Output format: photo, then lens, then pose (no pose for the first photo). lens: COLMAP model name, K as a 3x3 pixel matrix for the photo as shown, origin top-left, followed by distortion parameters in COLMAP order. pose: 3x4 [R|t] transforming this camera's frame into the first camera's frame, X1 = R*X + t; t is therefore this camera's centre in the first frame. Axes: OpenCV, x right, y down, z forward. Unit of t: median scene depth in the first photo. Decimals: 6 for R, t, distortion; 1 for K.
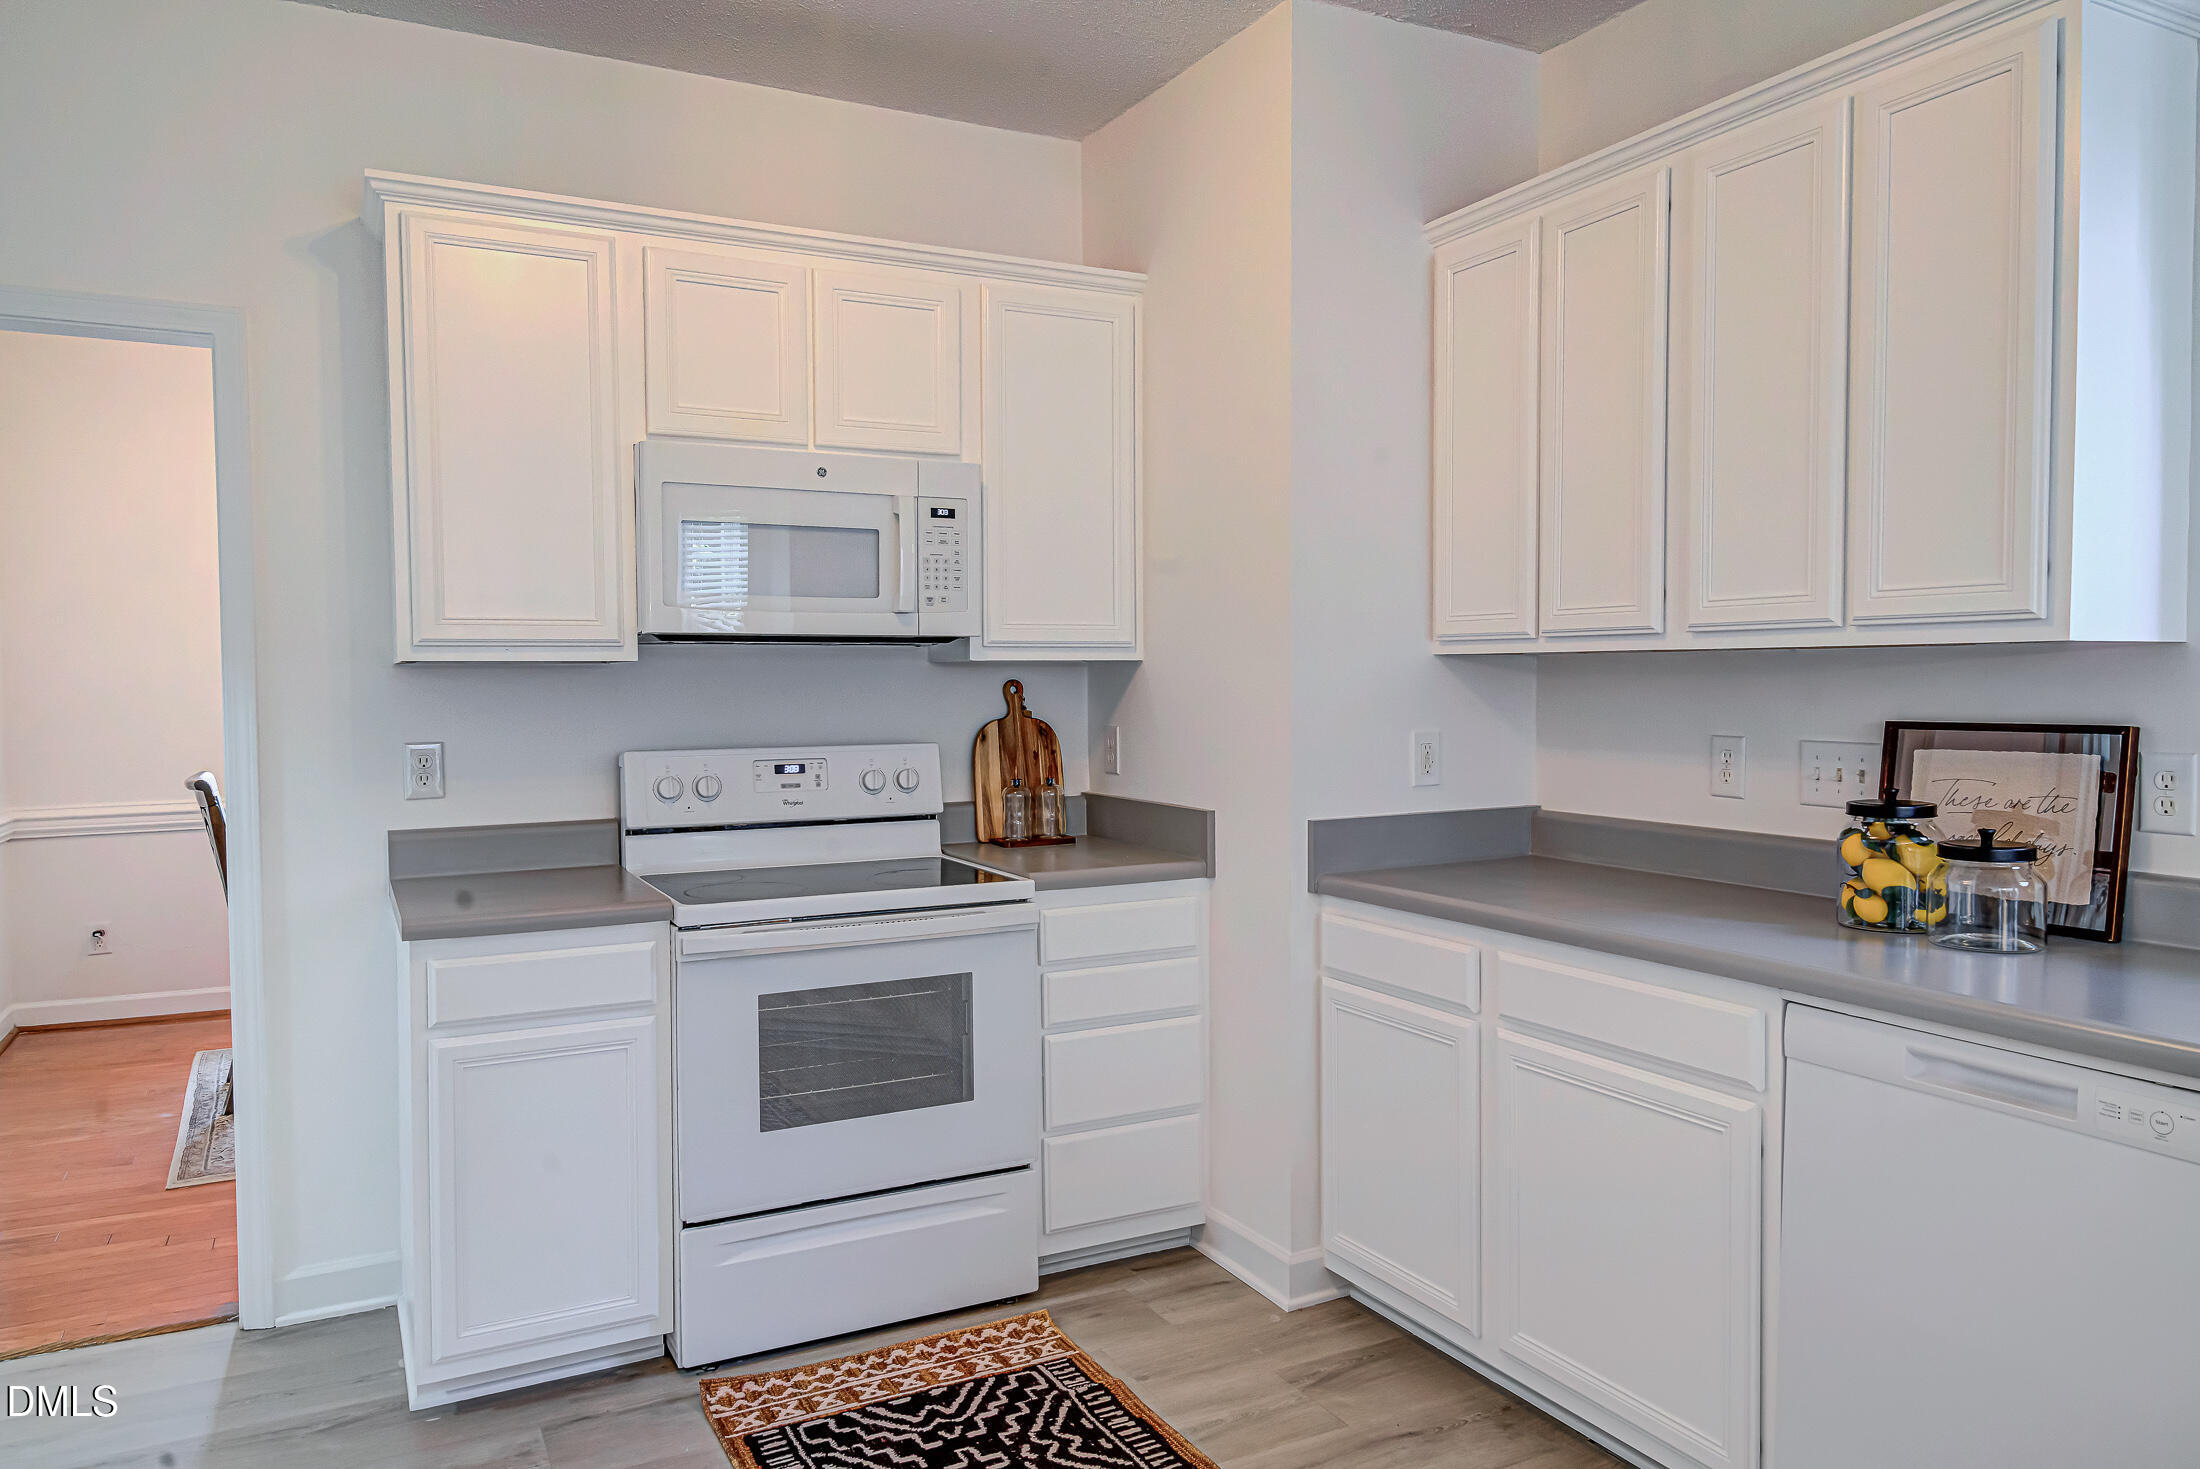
lens RADIAL K [[1499.4, 0, 1113.9], [0, 1499.4, 732.5], [0, 0, 1]] dist [0.020960, -0.000720]
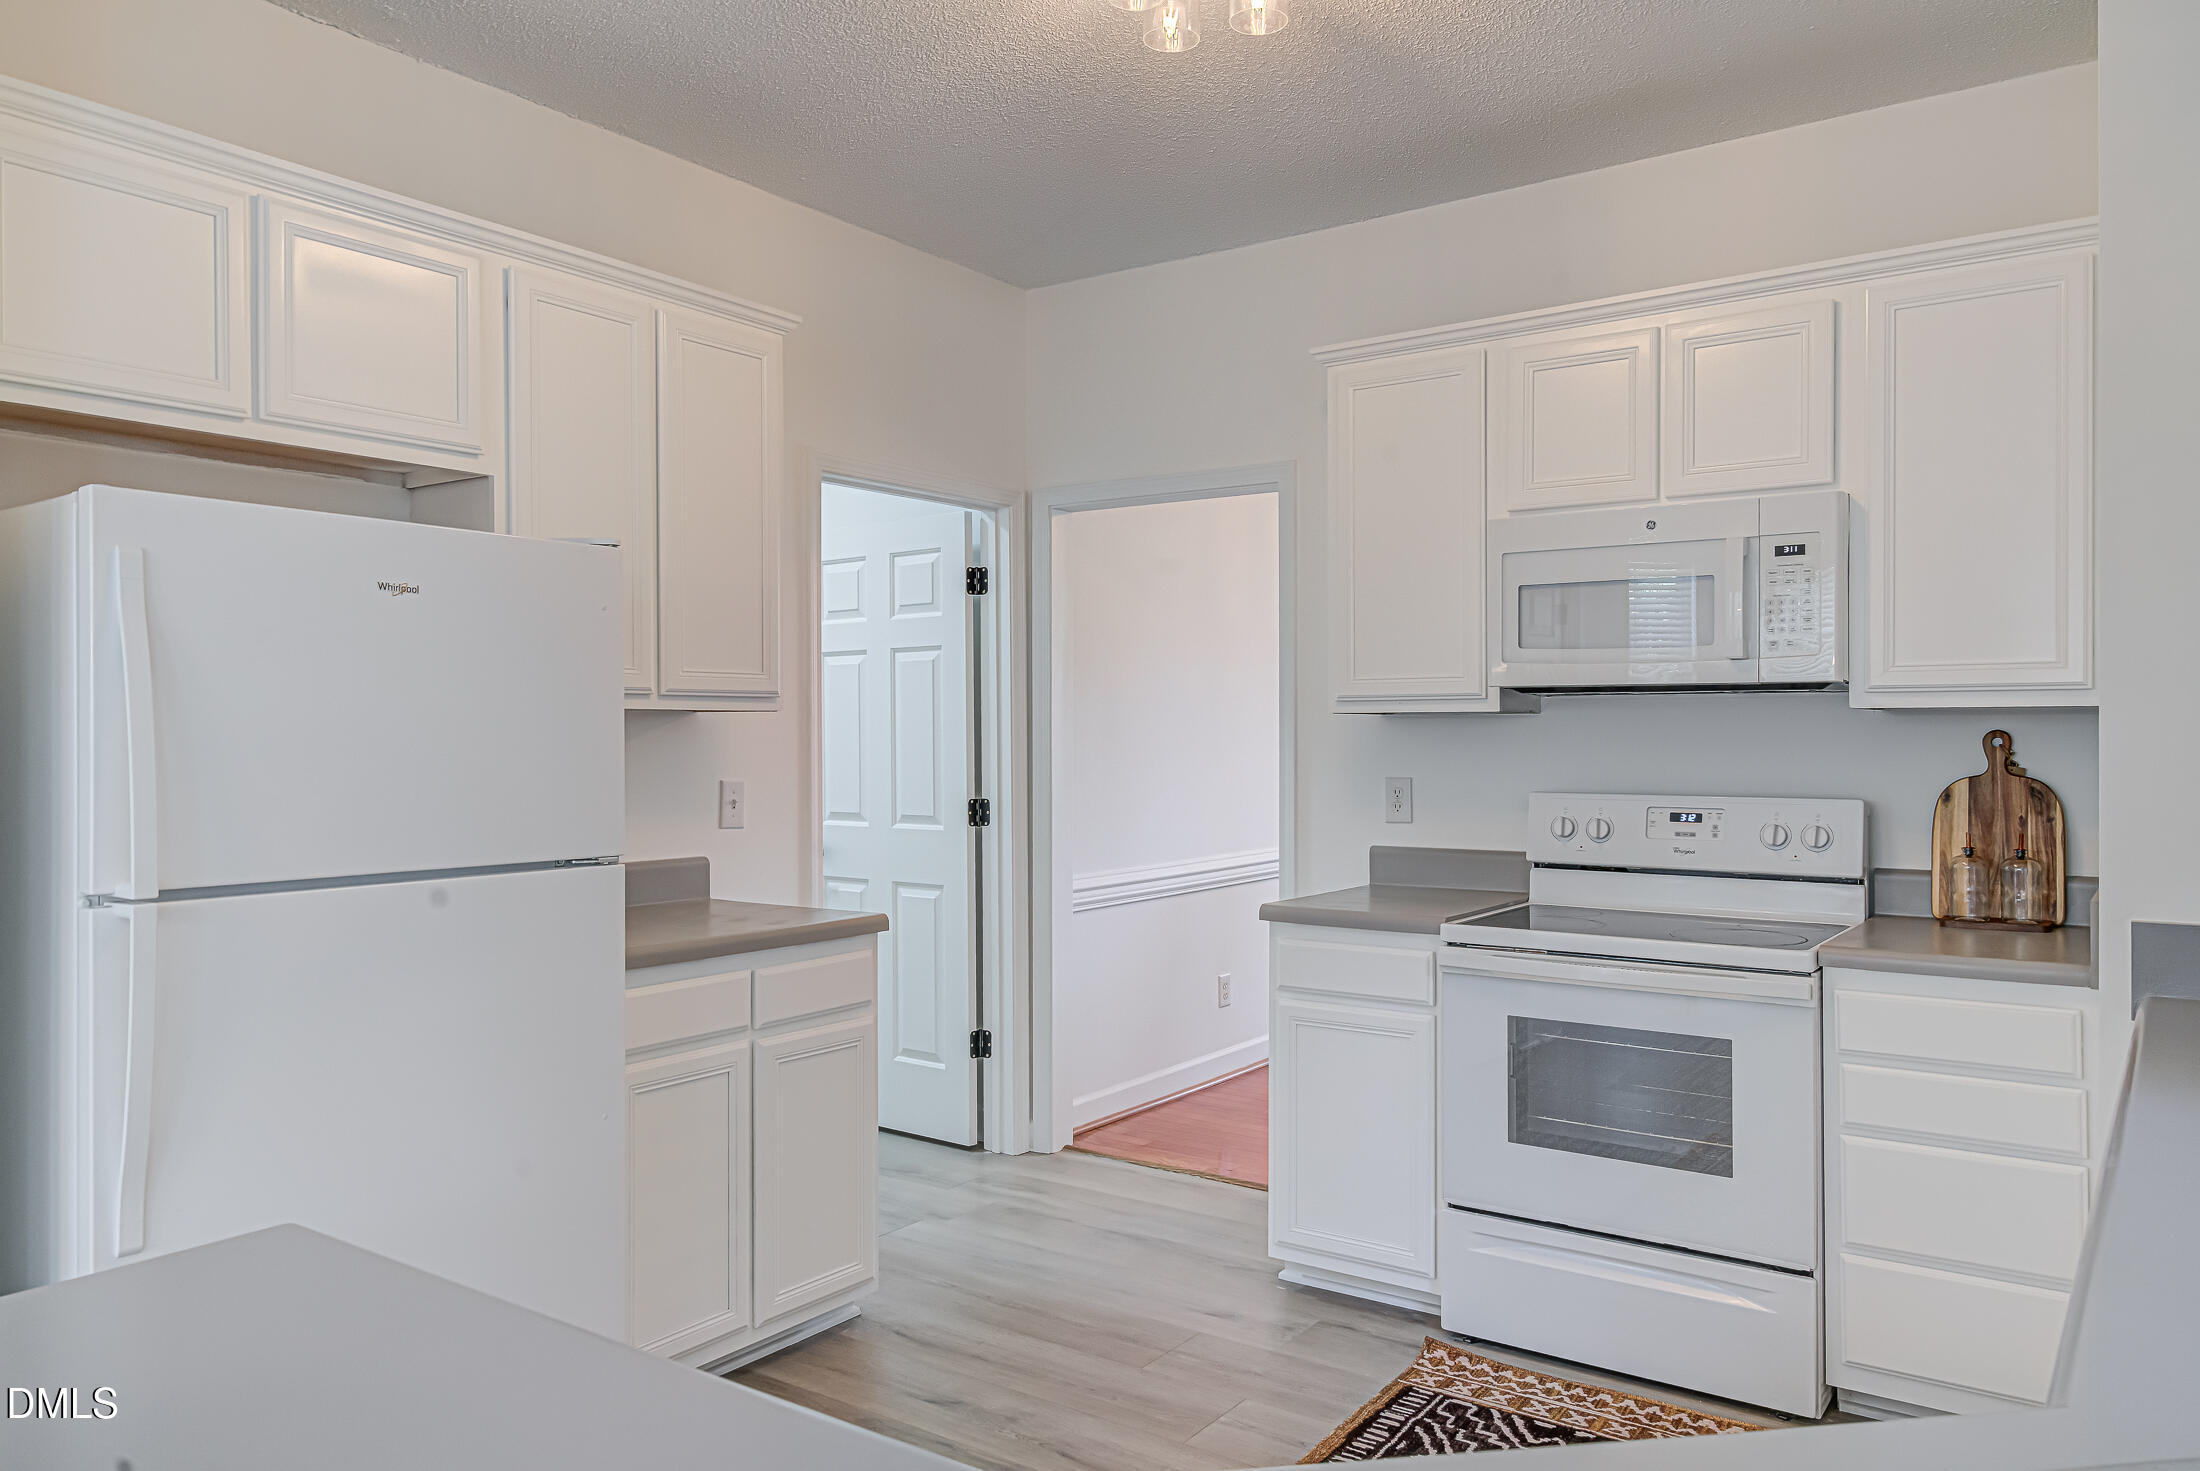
lens RADIAL K [[1554.3, 0, 1100.0], [0, 1554.3, 735.5], [0, 0, 1]] dist [0.024433, 0.001620]
pose [[0.448975, 0.008193, -0.893507, 0.584612], [-0.035191, 0.999344, -0.008519, -0.008521], [0.892851, 0.035268, 0.448969, 0.195551]]
